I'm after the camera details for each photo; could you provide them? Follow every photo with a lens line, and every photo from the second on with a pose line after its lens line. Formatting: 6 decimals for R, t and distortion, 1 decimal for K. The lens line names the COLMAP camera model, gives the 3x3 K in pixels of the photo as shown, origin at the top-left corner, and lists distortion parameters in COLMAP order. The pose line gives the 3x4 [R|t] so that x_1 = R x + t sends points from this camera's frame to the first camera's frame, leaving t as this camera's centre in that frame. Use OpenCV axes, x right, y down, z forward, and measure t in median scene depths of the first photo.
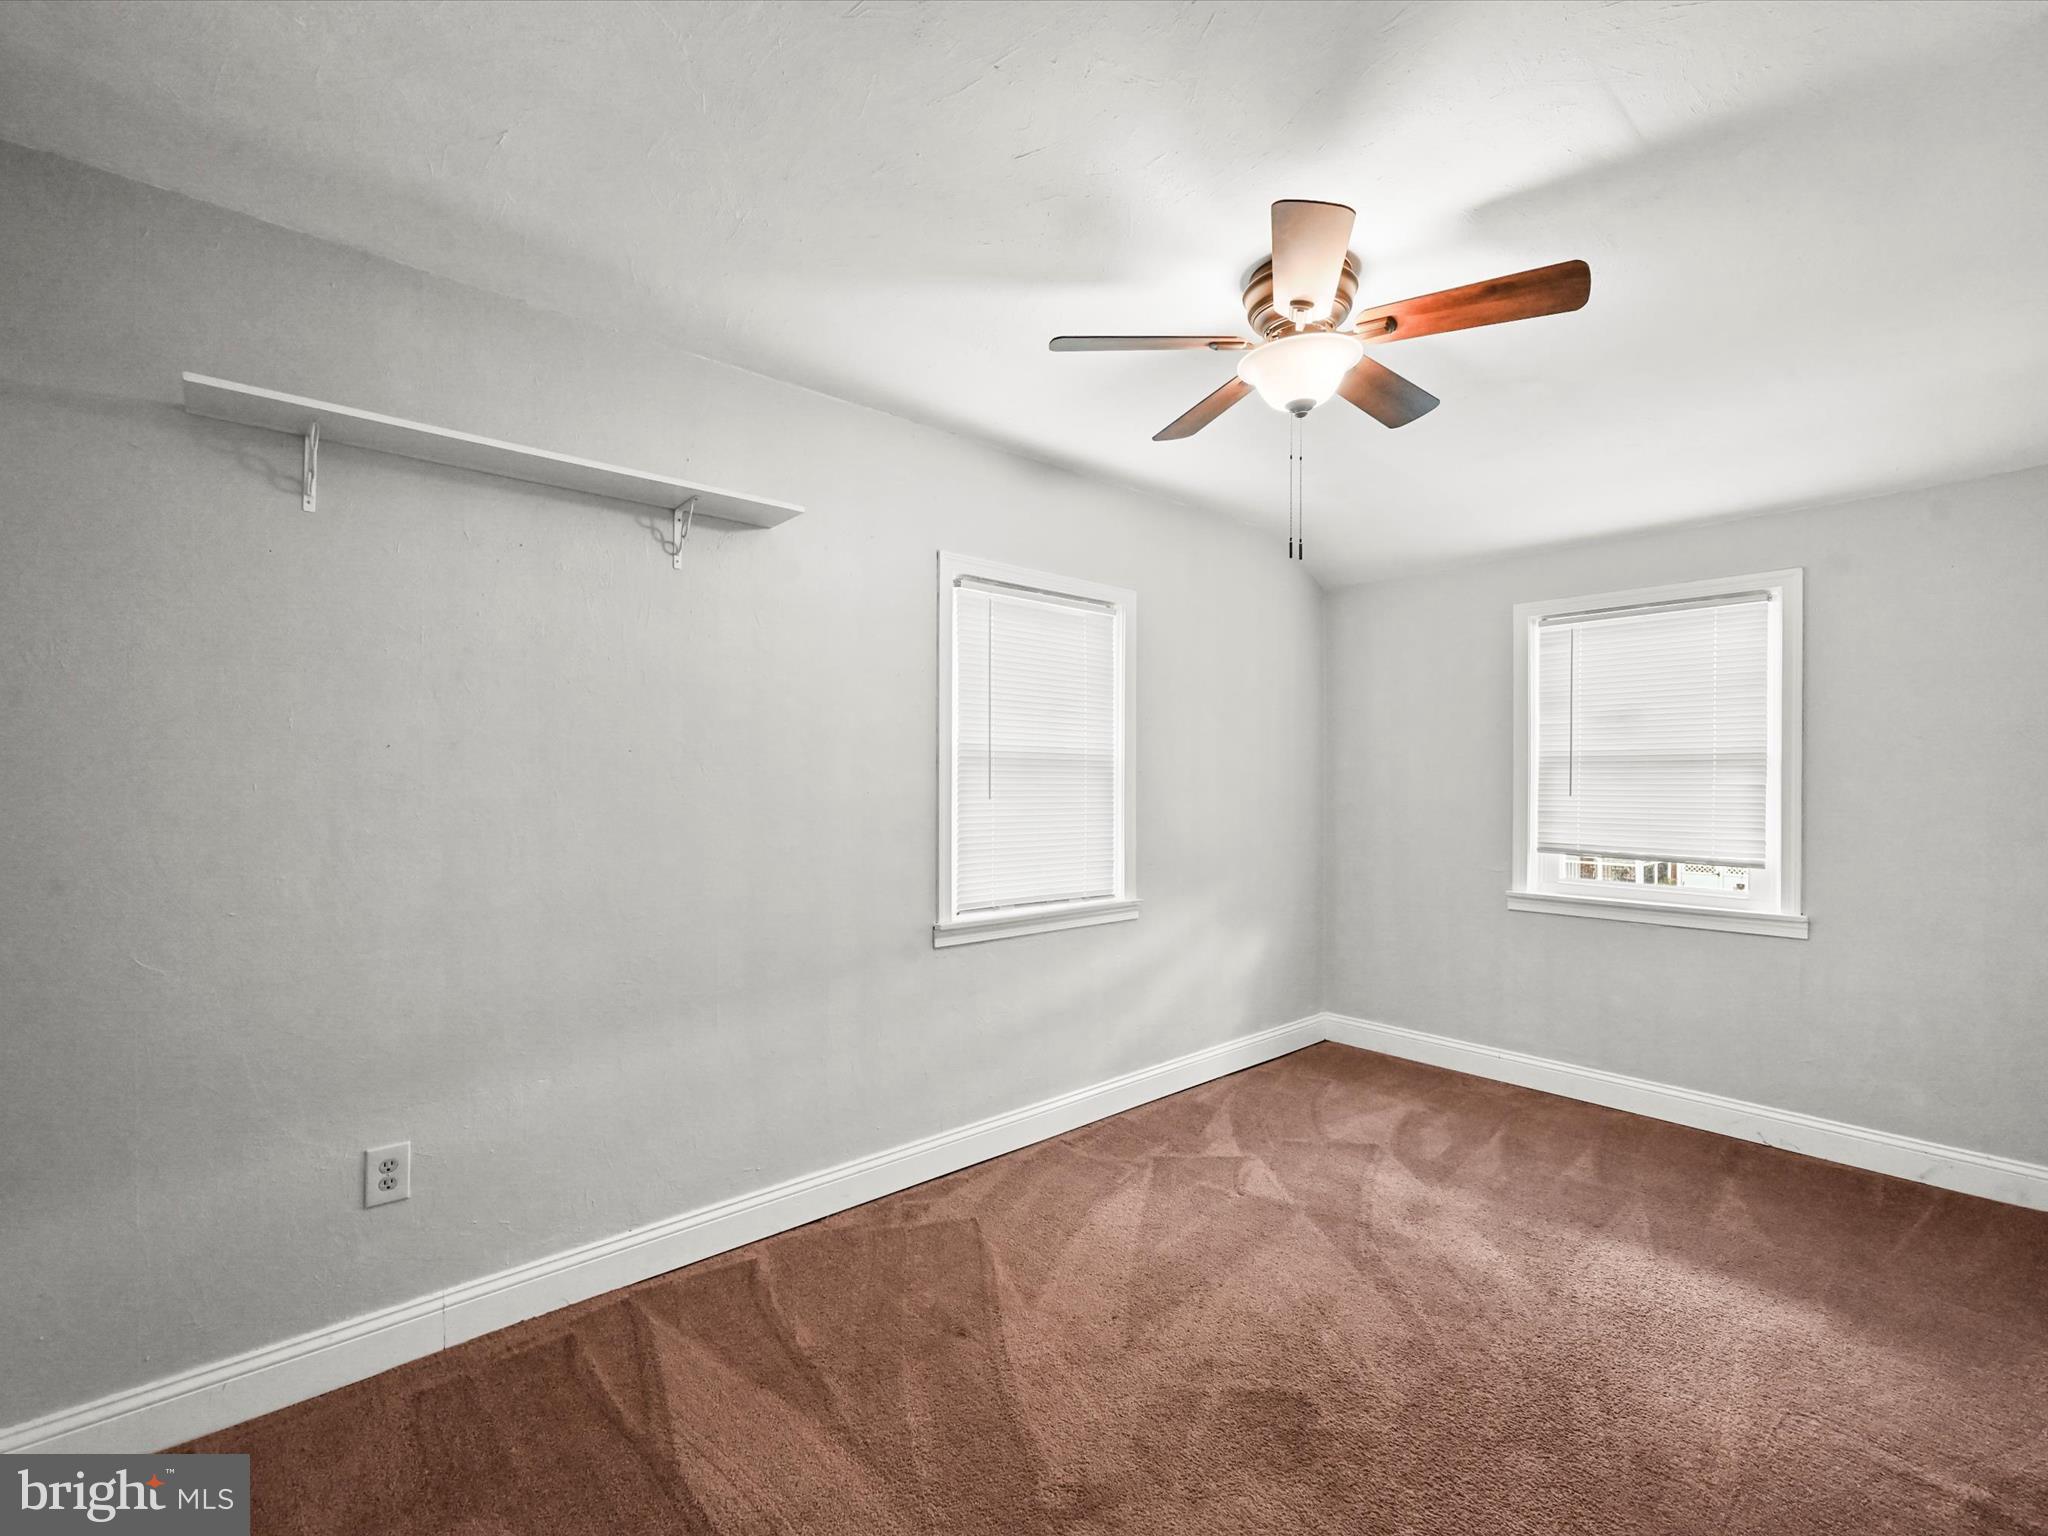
lens RADIAL K [[916.2, 0, 1032.4], [0, 916.2, 772.0], [0, 0, 1]] dist [-0.002030, 0.000176]
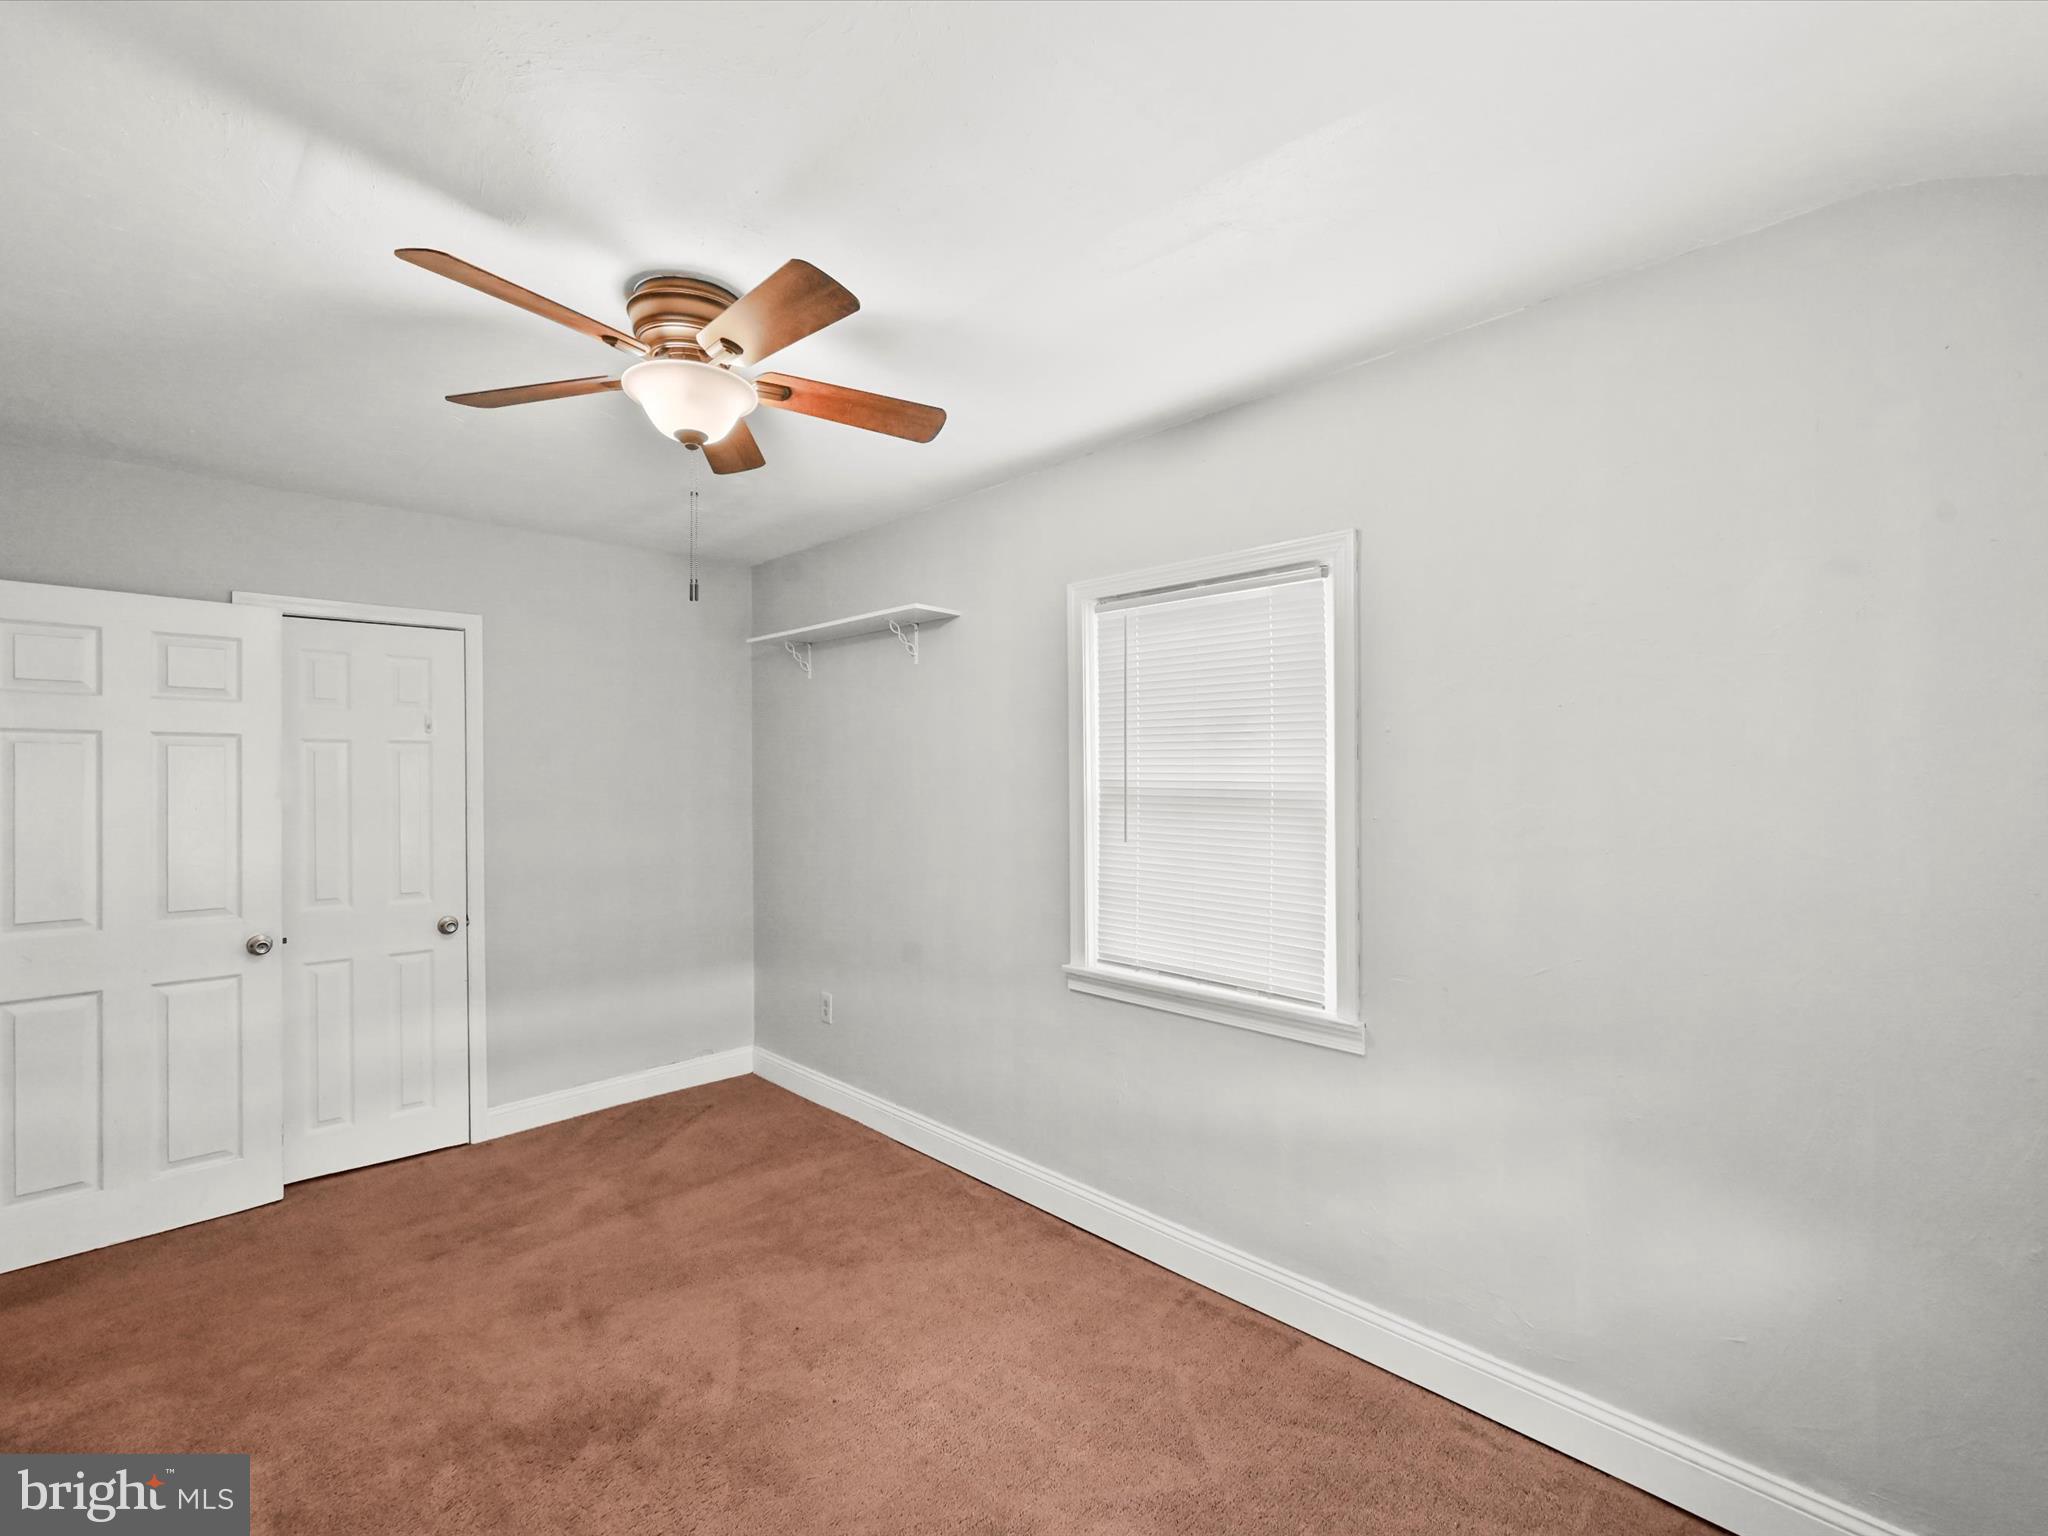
lens RADIAL K [[916.2, 0, 1028.0], [0, 916.2, 779.9], [0, 0, 1]] dist [-0.002030, 0.000176]
pose [[0.059980, -0.001538, -0.998198, 0.788286], [0.002168, 0.999997, -0.001410, -0.028185], [0.998197, -0.002079, 0.059983, 0.810316]]
